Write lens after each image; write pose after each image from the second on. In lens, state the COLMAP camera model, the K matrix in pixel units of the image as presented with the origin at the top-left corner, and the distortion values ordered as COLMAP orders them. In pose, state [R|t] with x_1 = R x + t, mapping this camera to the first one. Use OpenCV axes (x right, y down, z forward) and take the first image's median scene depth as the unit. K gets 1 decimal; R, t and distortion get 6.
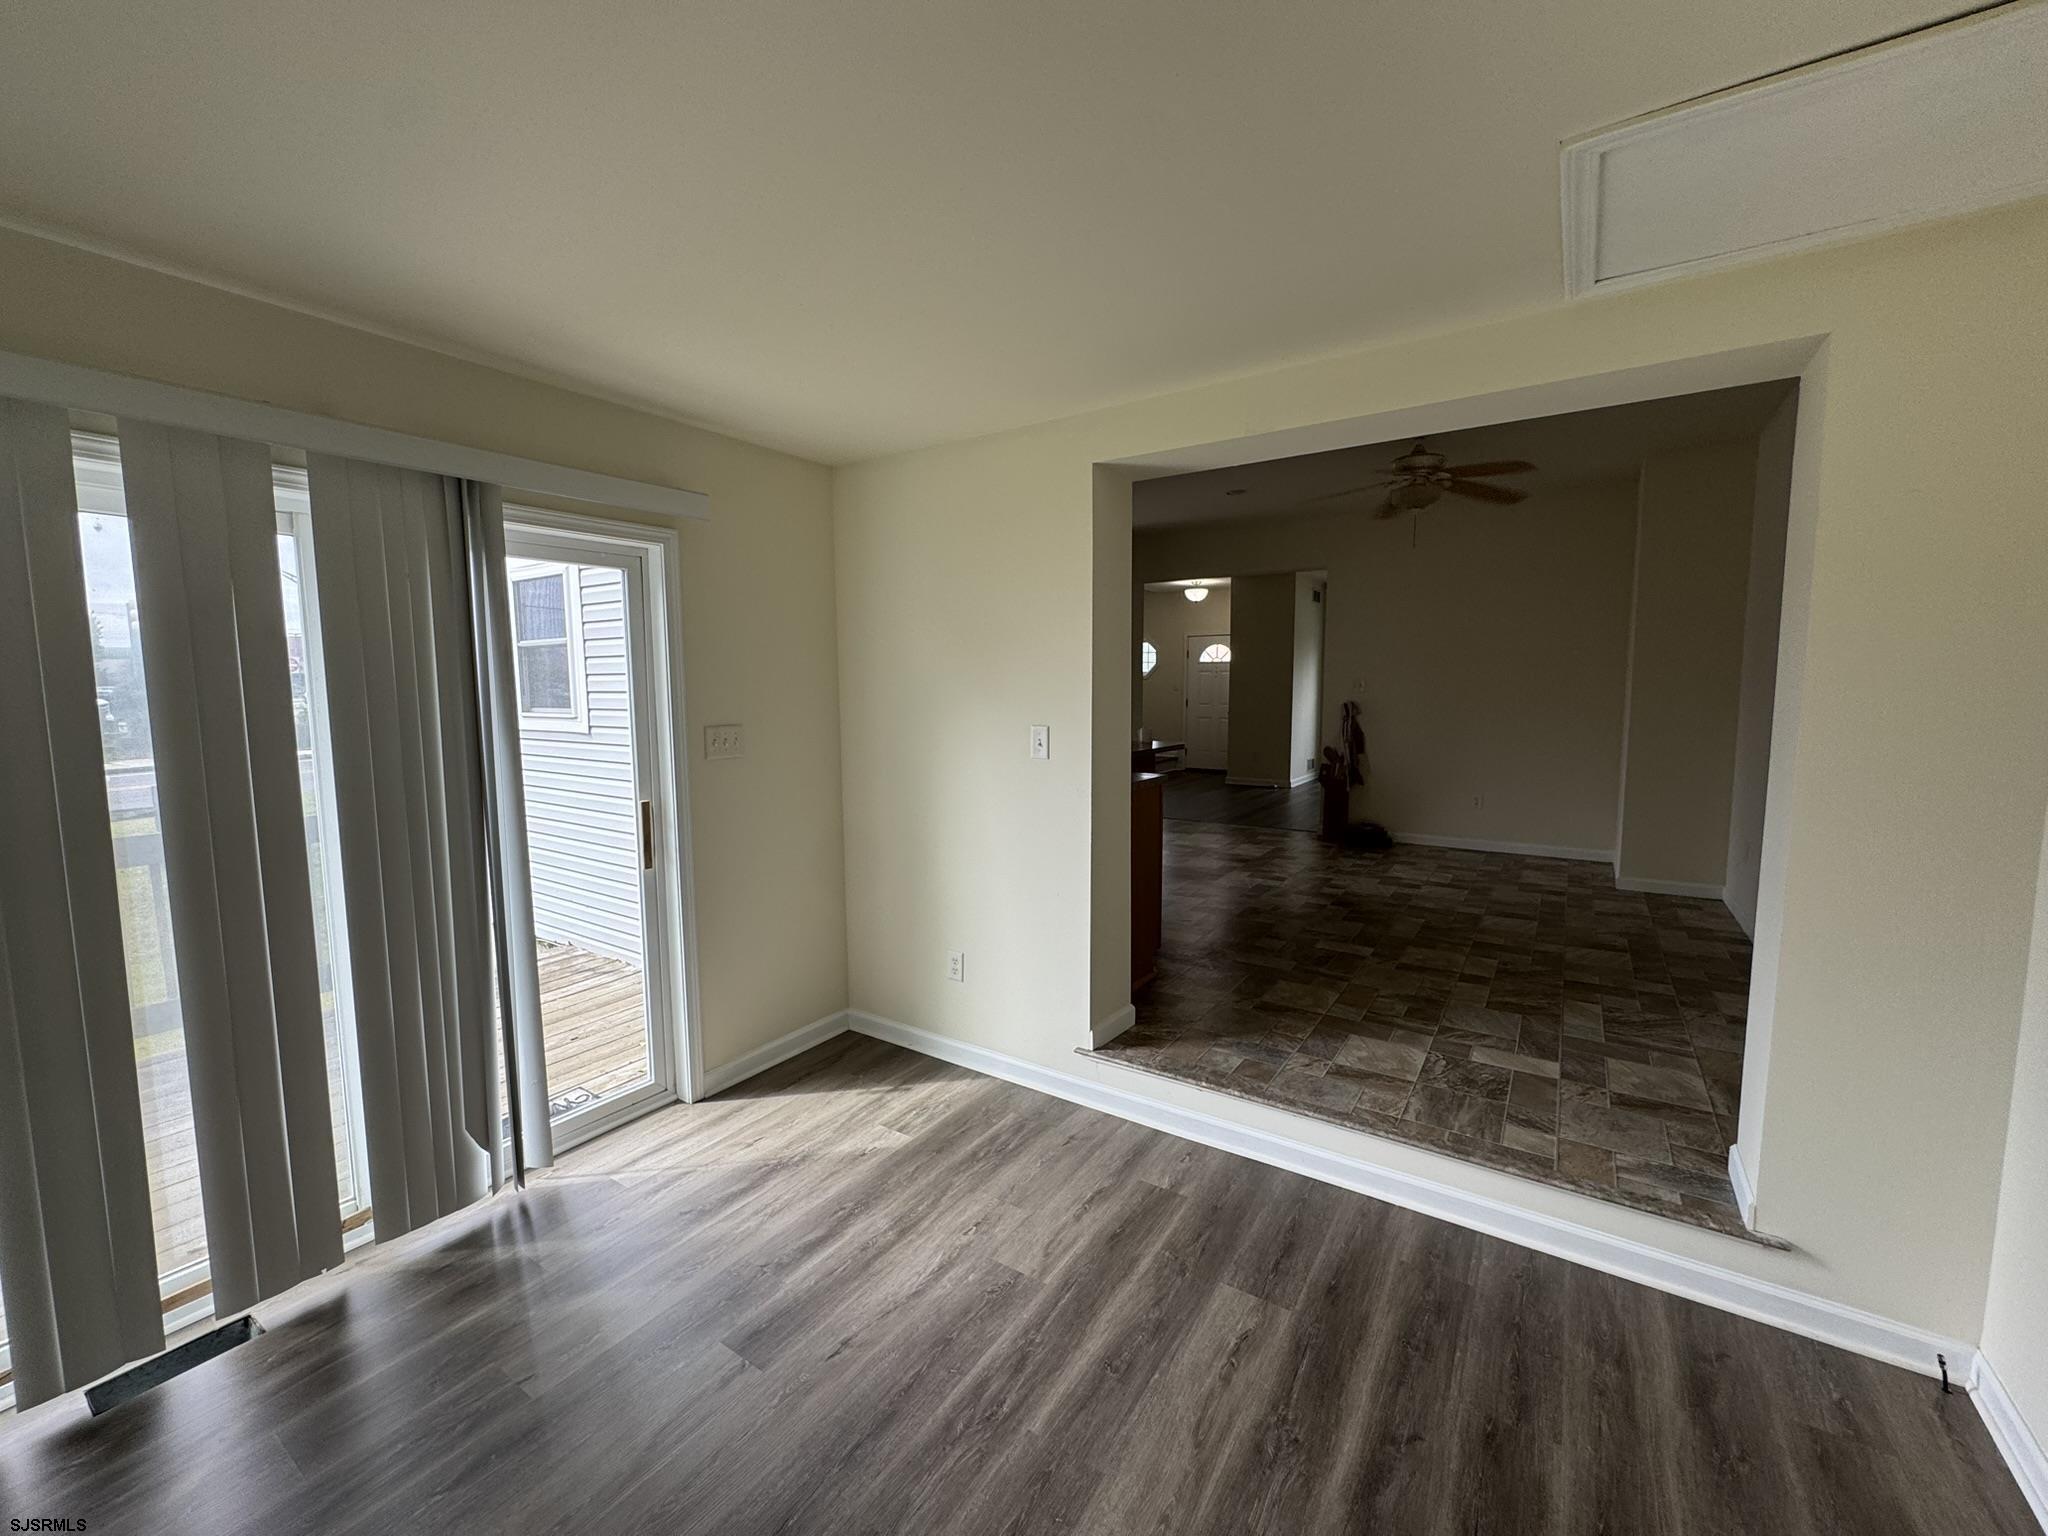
lens RADIAL K [[818.2, 0, 1024.0], [0, 818.2, 768.0], [0, 0, 1]] dist [-0.002693, -0.000014]
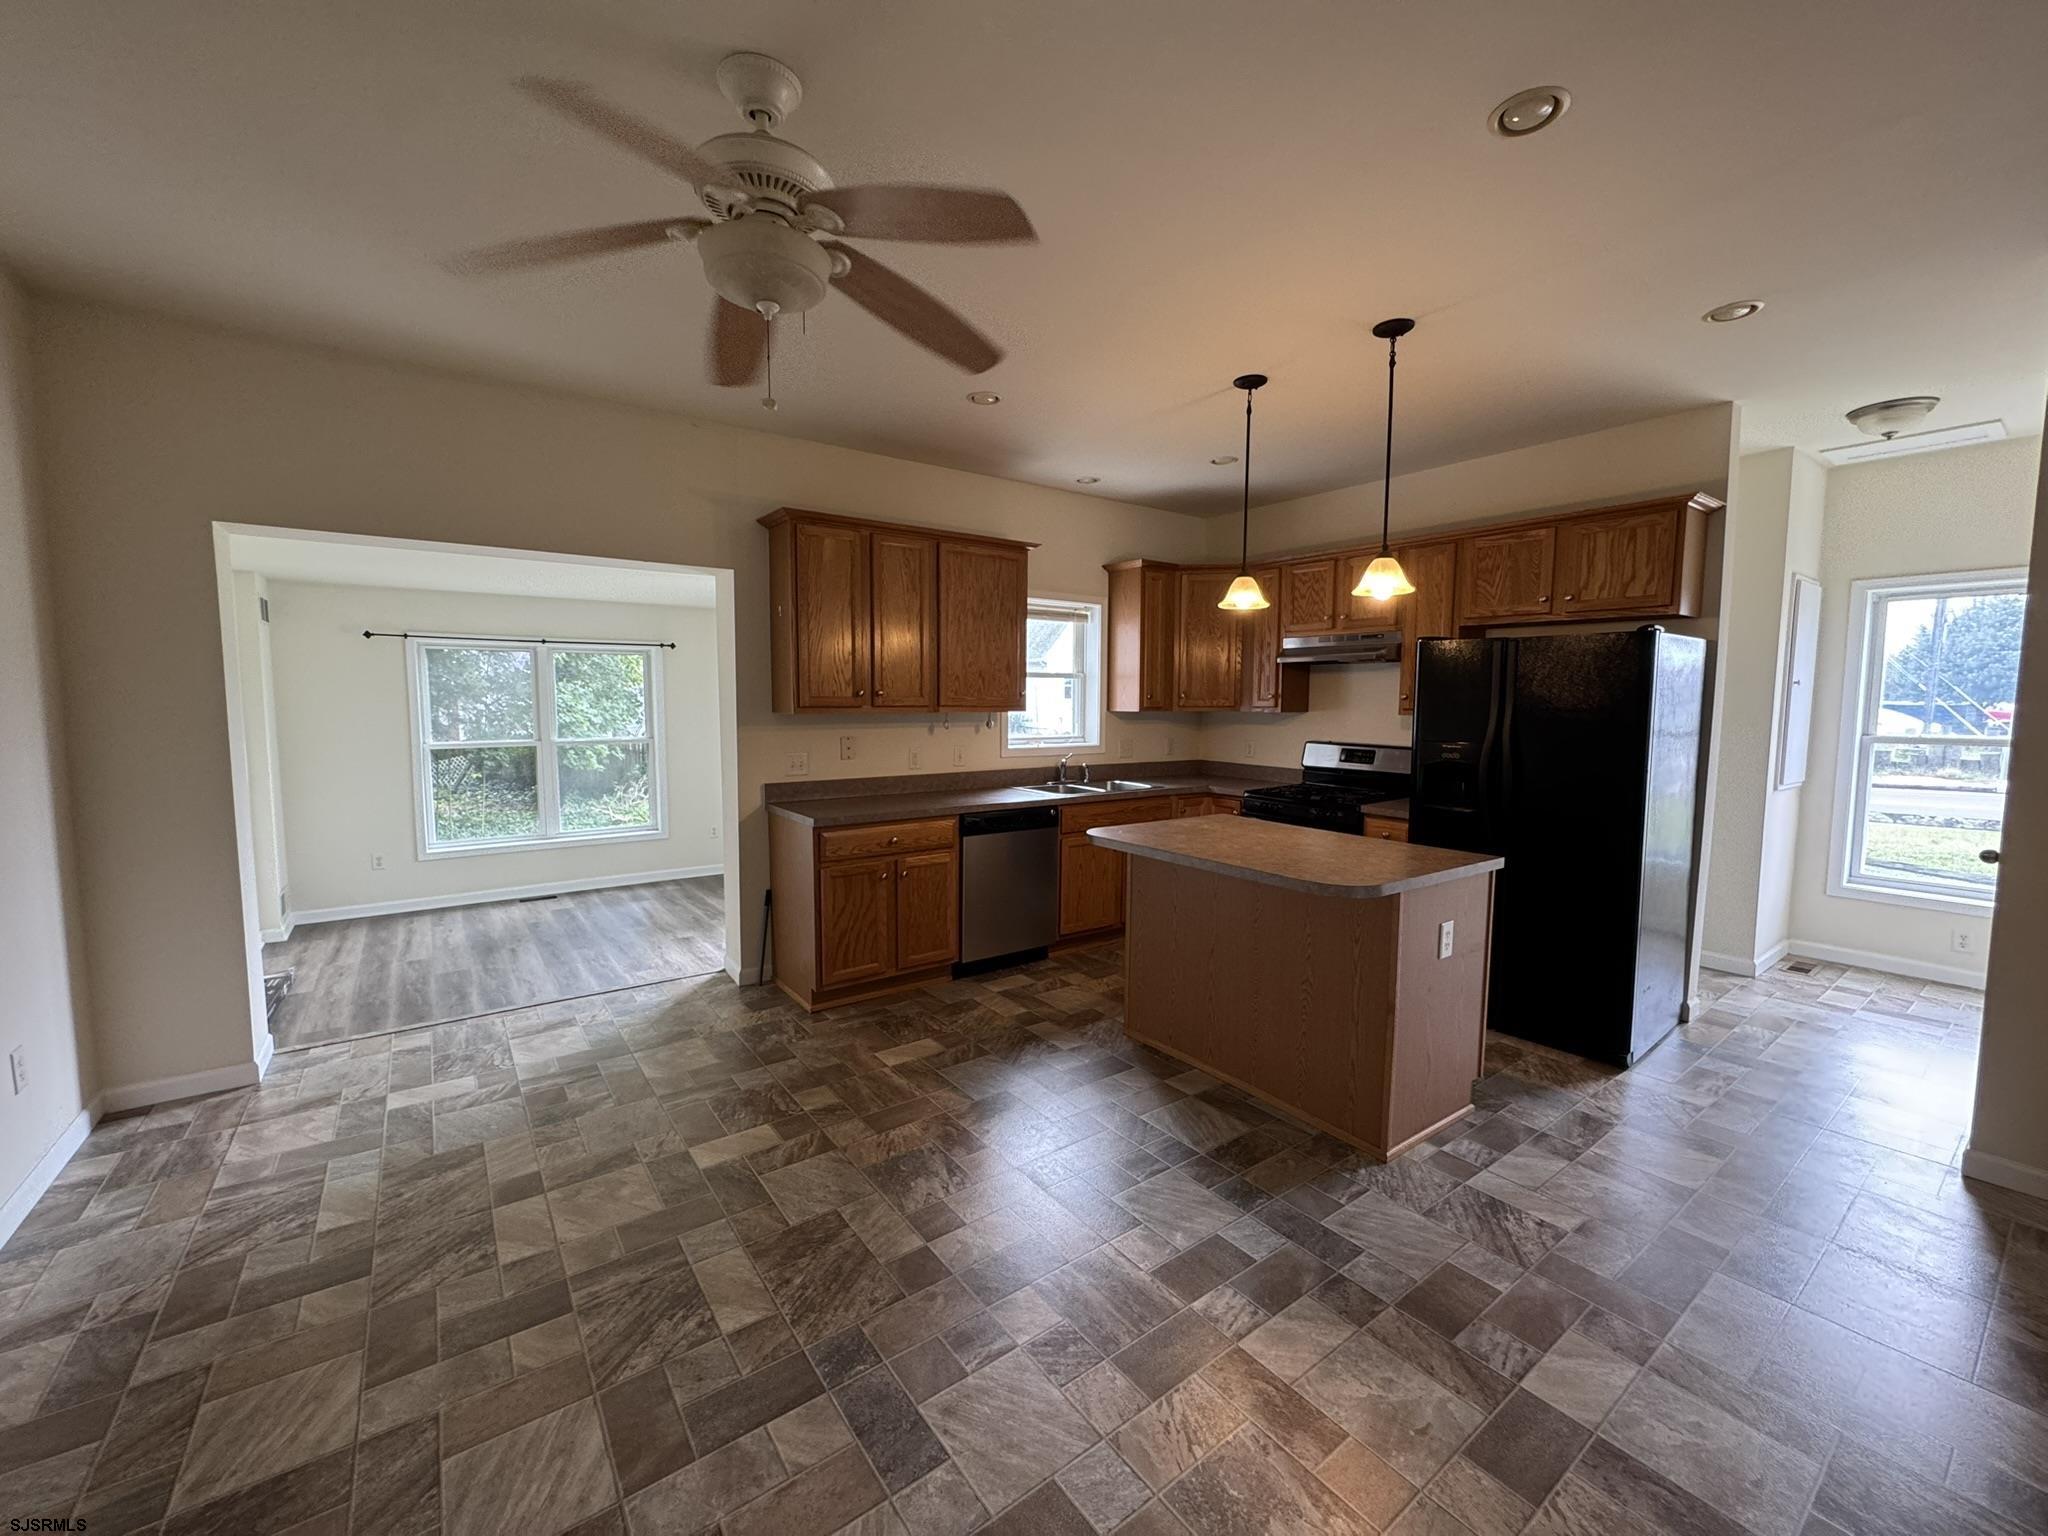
lens RADIAL K [[818.2, 0, 1024.0], [0, 818.2, 768.0], [0, 0, 1]] dist [-0.002693, -0.000014]
pose [[-0.341065, 0.085384, -0.936154, 1.320161], [-0.096912, 0.987366, 0.125362, -0.261907], [0.935031, 0.133481, -0.328481, 2.049560]]
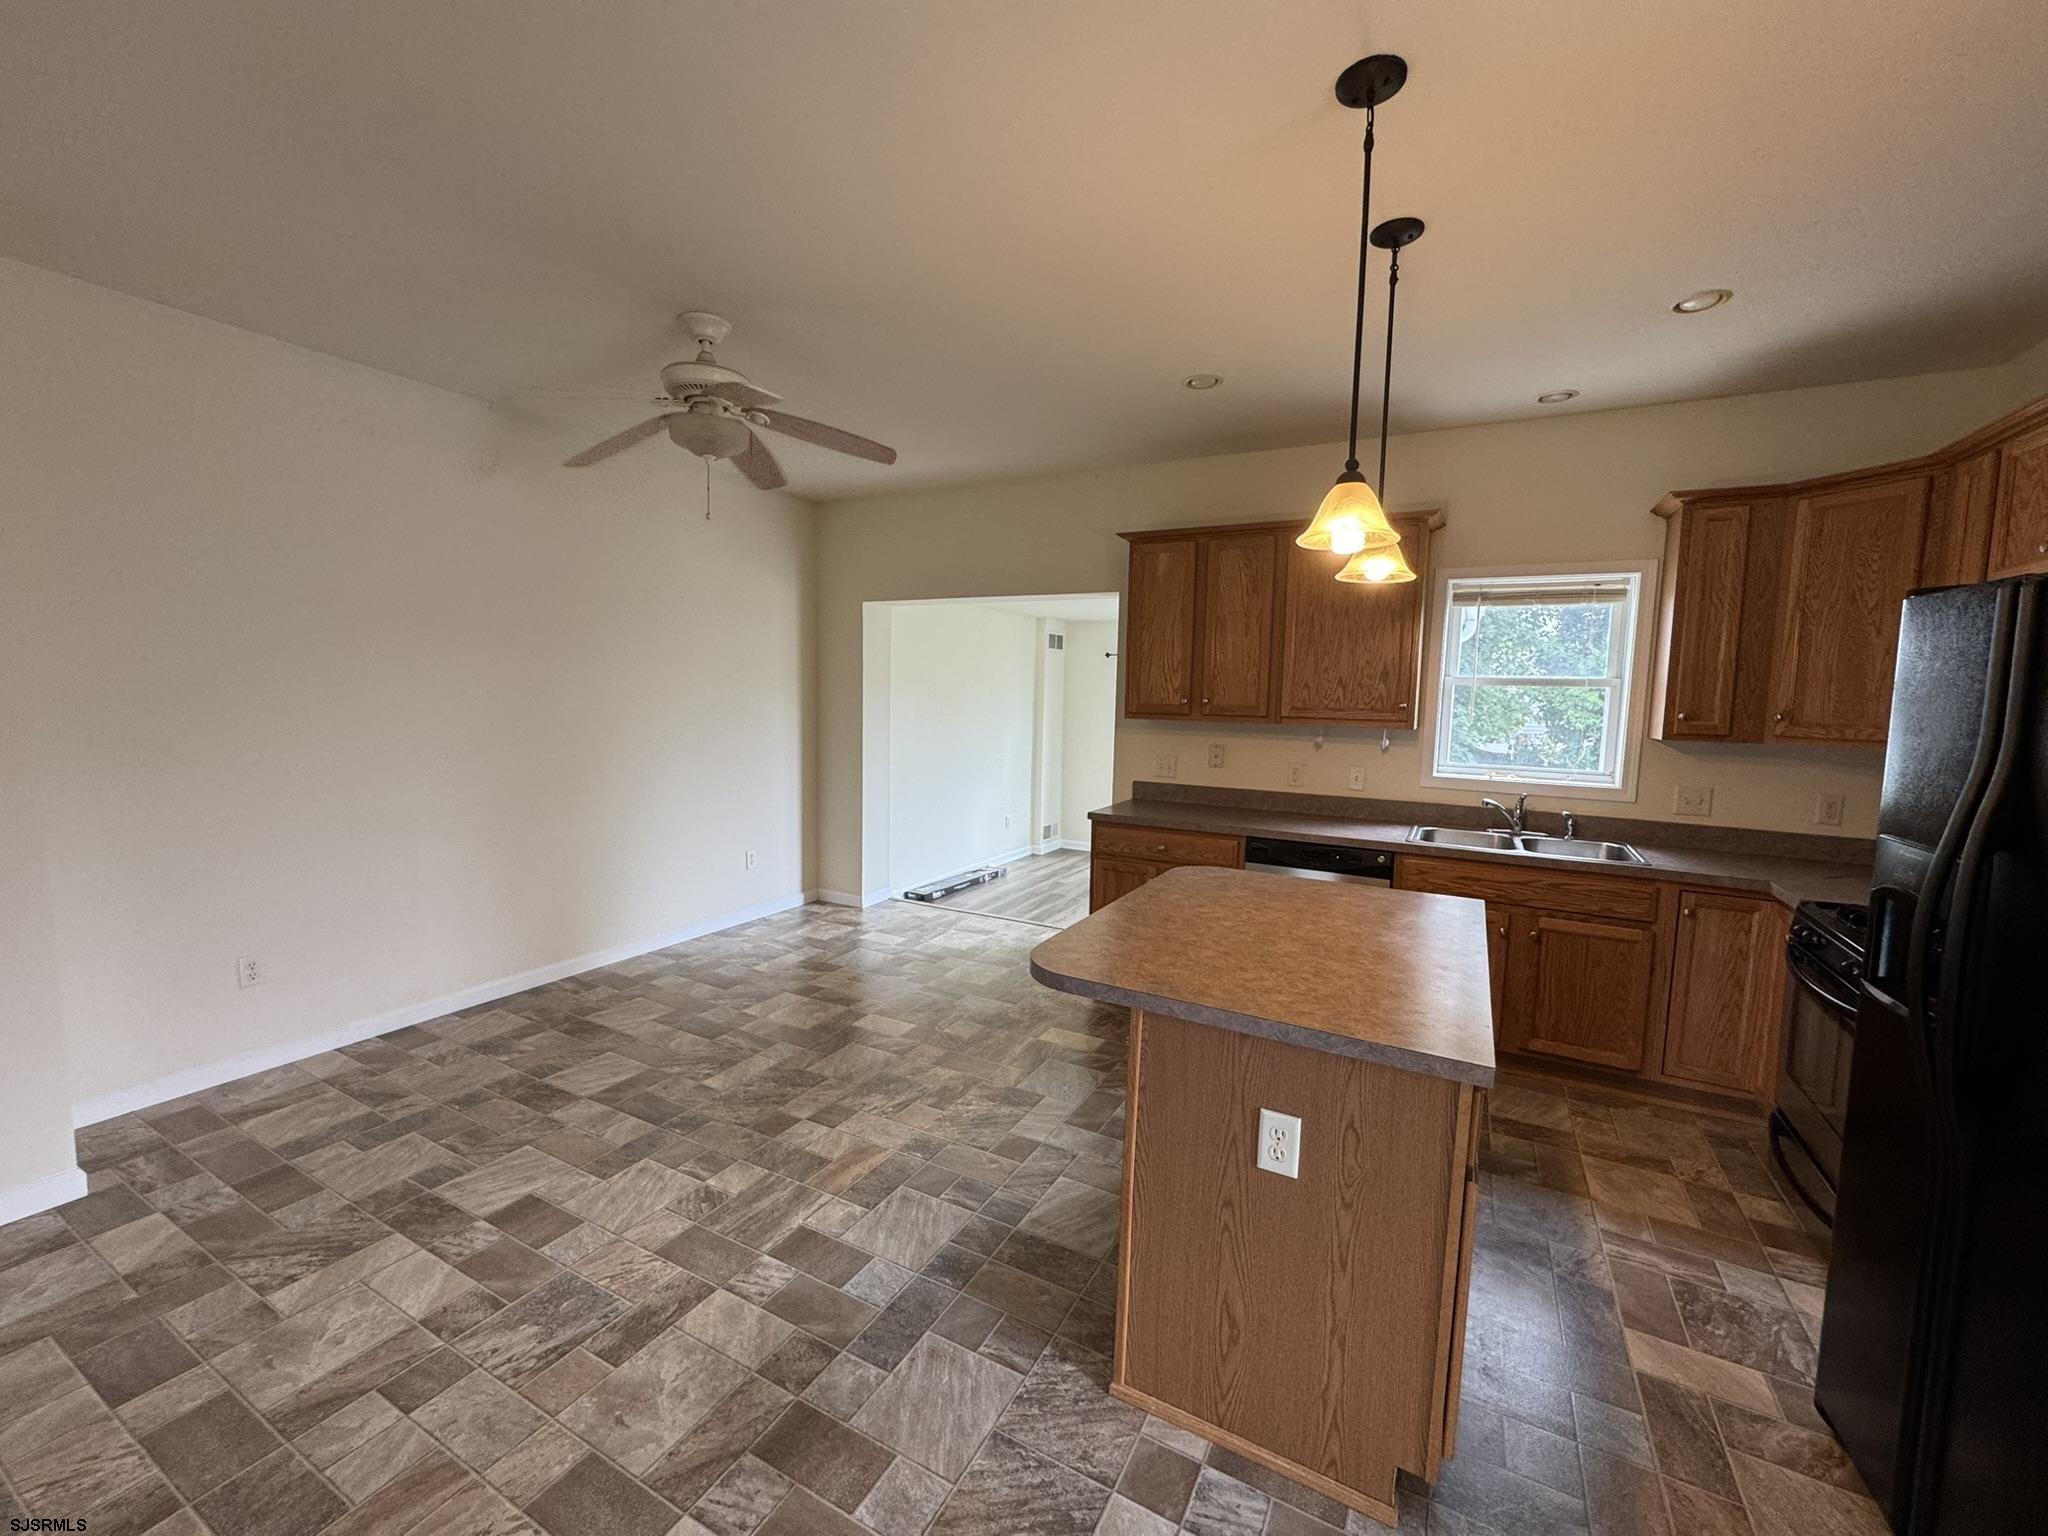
lens RADIAL K [[819.2, 0, 1027.8], [0, 819.2, 770.4], [0, 0, 1]] dist [-0.001263, -0.000026]
pose [[-0.995163, -0.006473, -0.098029, 0.480785], [-0.025849, 0.979921, 0.197703, -0.343028], [0.094781, 0.199281, -0.975348, 2.706935]]
